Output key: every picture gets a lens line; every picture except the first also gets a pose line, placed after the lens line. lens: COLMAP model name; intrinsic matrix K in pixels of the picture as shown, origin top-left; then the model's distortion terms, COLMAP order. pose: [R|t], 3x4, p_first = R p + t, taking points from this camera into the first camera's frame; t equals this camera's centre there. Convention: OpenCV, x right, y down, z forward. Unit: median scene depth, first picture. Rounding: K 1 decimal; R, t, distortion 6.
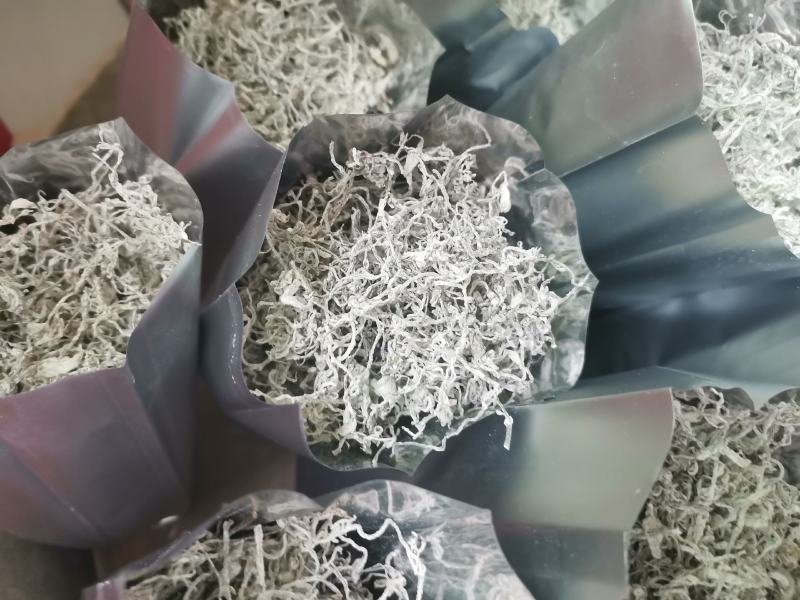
lens RADIAL K [[679.4, 0, 400.0], [0, 679.4, 300.0], [0, 0, 1]] dist [0.000018, -0.096269]
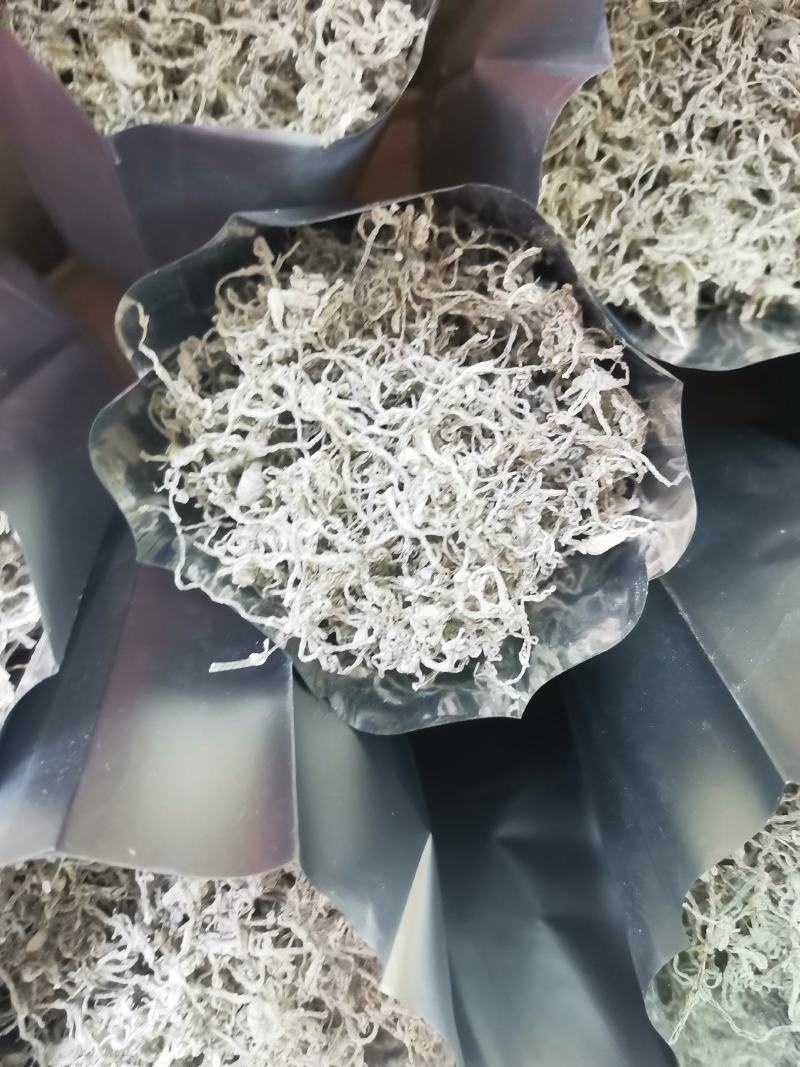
lens RADIAL K [[906.1, 0, 400.0], [0, 906.1, 533.5], [0, 0, 1]] dist [0.000018, -0.096269]
pose [[0.373339, 0.924550, -0.076327, 0.151481], [-0.859482, 0.375680, 0.346633, -0.301583], [0.349154, -0.063810, 0.934890, 0.152991]]
